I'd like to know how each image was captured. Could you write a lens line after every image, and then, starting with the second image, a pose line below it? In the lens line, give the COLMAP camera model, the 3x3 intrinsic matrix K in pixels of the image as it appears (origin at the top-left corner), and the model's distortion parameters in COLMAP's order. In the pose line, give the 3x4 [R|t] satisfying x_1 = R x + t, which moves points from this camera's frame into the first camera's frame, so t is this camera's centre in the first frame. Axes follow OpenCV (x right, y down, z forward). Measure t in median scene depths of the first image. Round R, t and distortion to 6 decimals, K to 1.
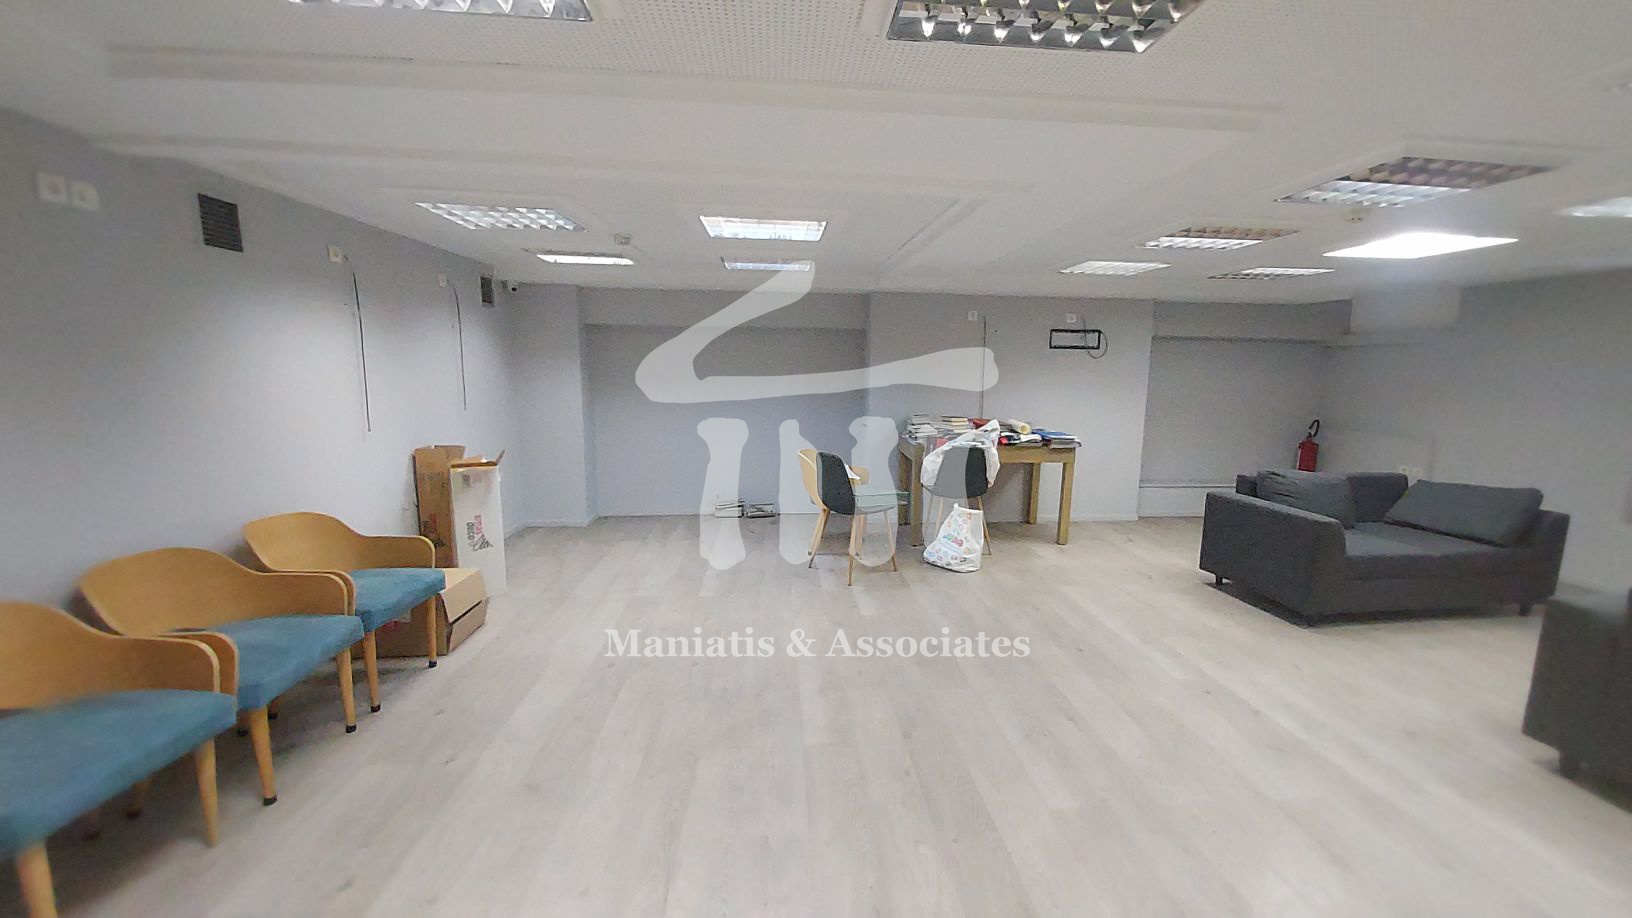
lens RADIAL K [[646.3, 0, 839.9], [0, 646.3, 475.1], [0, 0, 1]] dist [-0.000625, -0.003073]
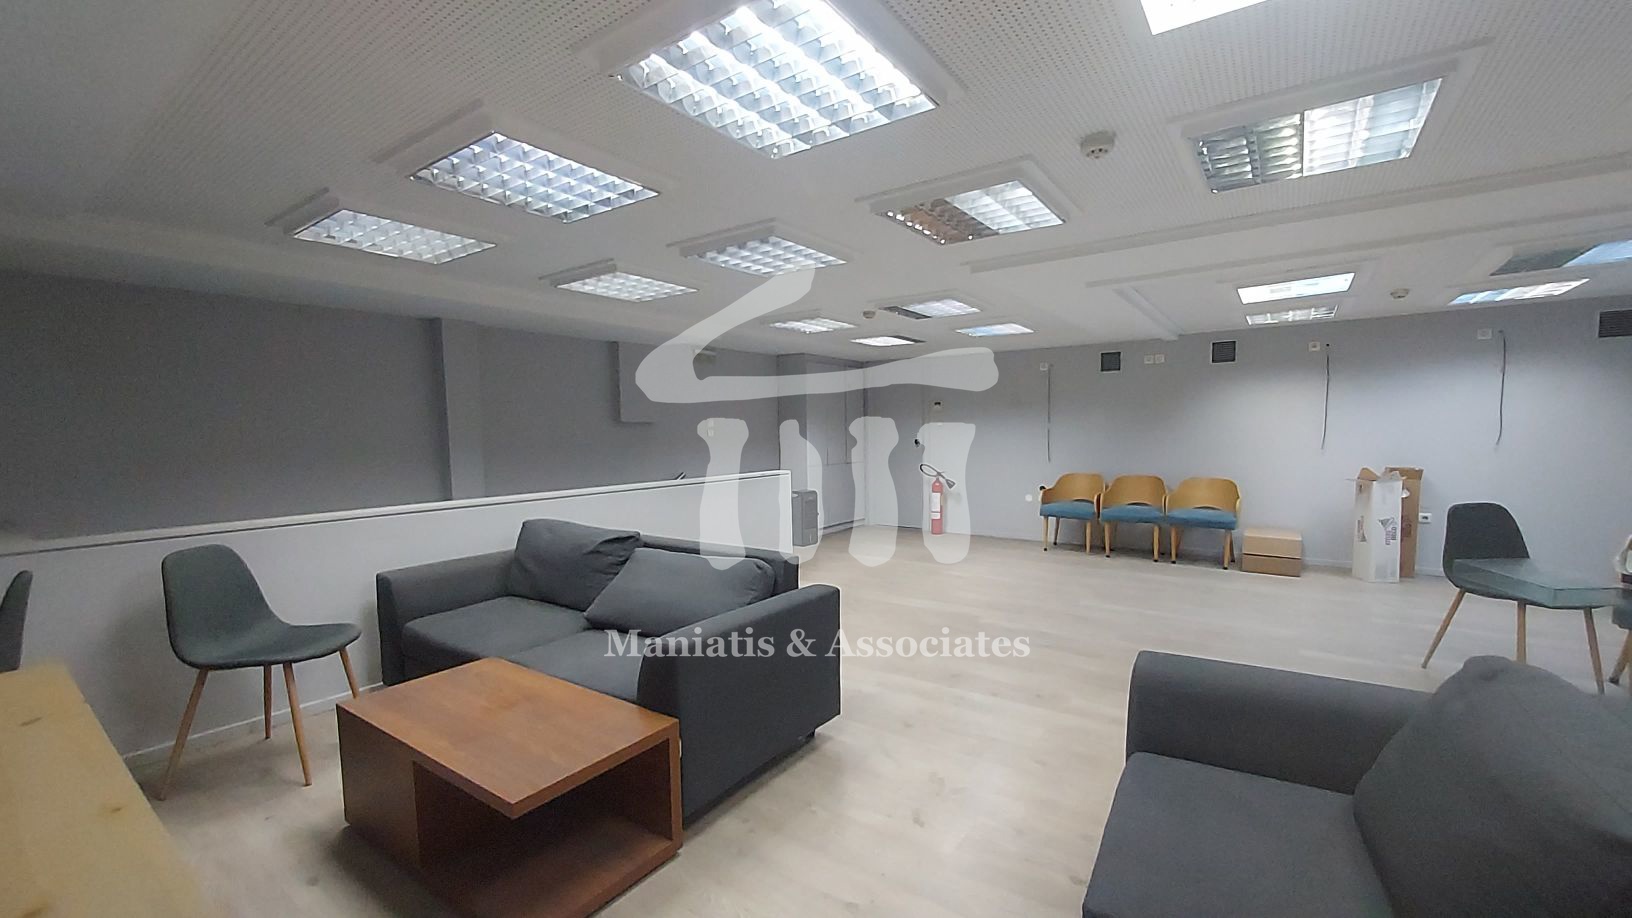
lens RADIAL K [[646.3, 0, 841.0], [0, 646.3, 476.9], [0, 0, 1]] dist [-0.000625, -0.003073]
pose [[-0.650162, 0.053071, -0.757940, 1.199174], [-0.117969, 0.978409, 0.169702, -0.120597], [0.750582, 0.199747, -0.629864, 1.035895]]
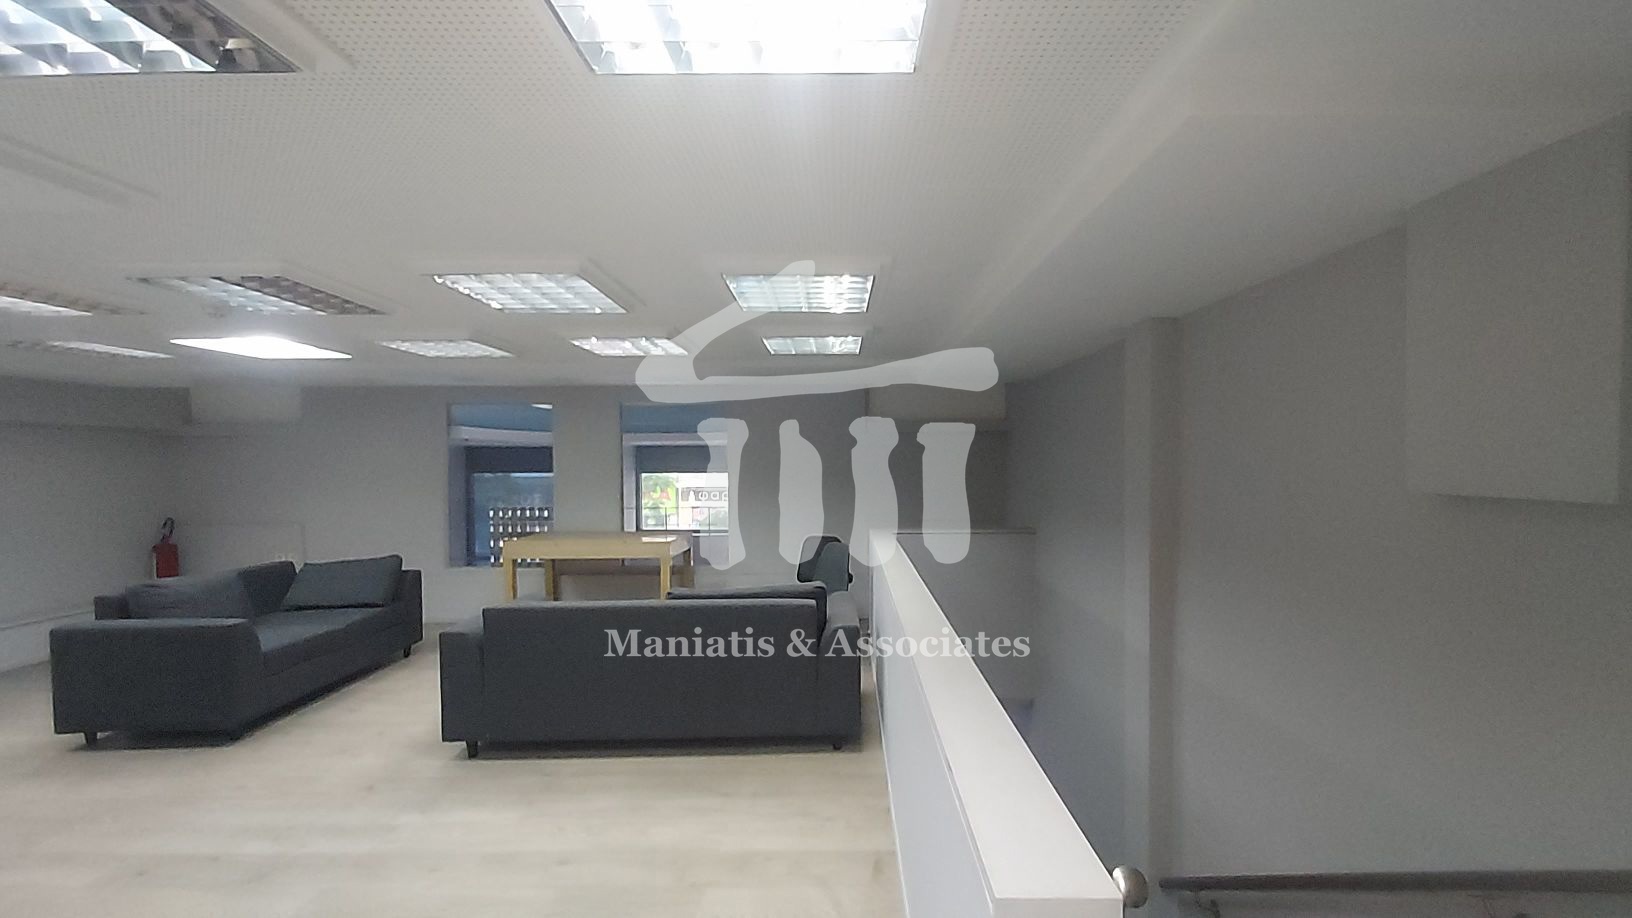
lens RADIAL K [[646.3, 0, 840.5], [0, 646.3, 478.8], [0, 0, 1]] dist [-0.000625, -0.003073]
pose [[0.095460, -0.042230, 0.994537, -0.080566], [0.168165, 0.985424, 0.025702, -0.011085], [-0.981126, 0.164793, 0.101170, 0.001489]]
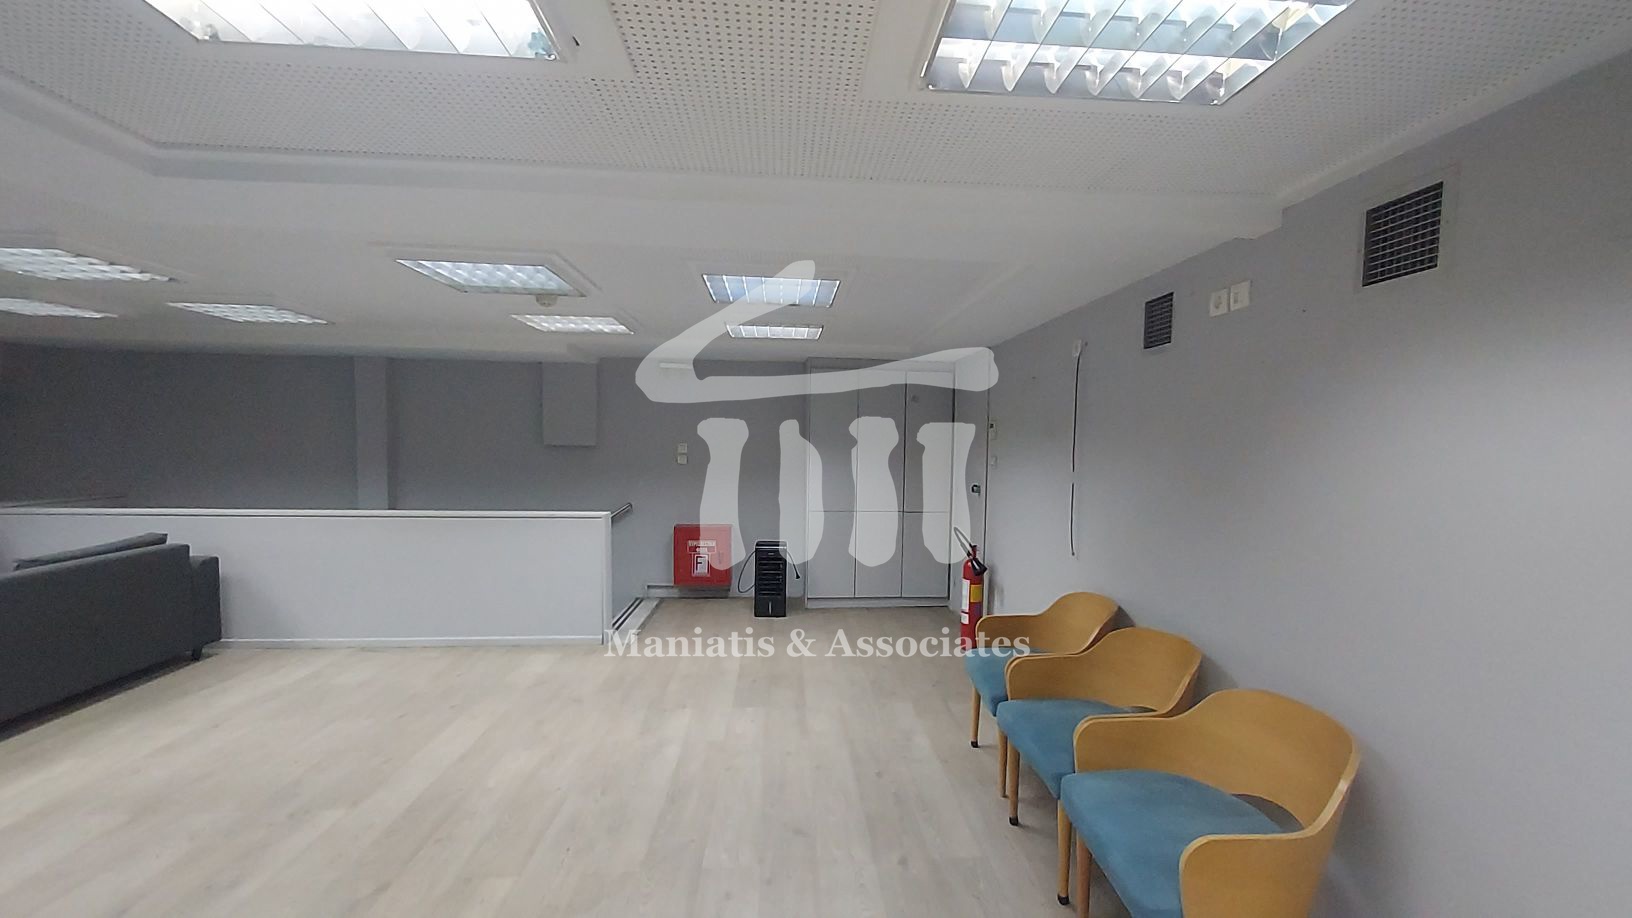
lens RADIAL K [[646.3, 0, 840.8], [0, 646.3, 473.8], [0, 0, 1]] dist [-0.000625, -0.003073]
pose [[-0.999477, -0.031655, 0.006609, -0.306106], [-0.029546, 0.976992, 0.211218, -0.194280], [-0.013143, 0.210912, -0.977417, 1.111899]]
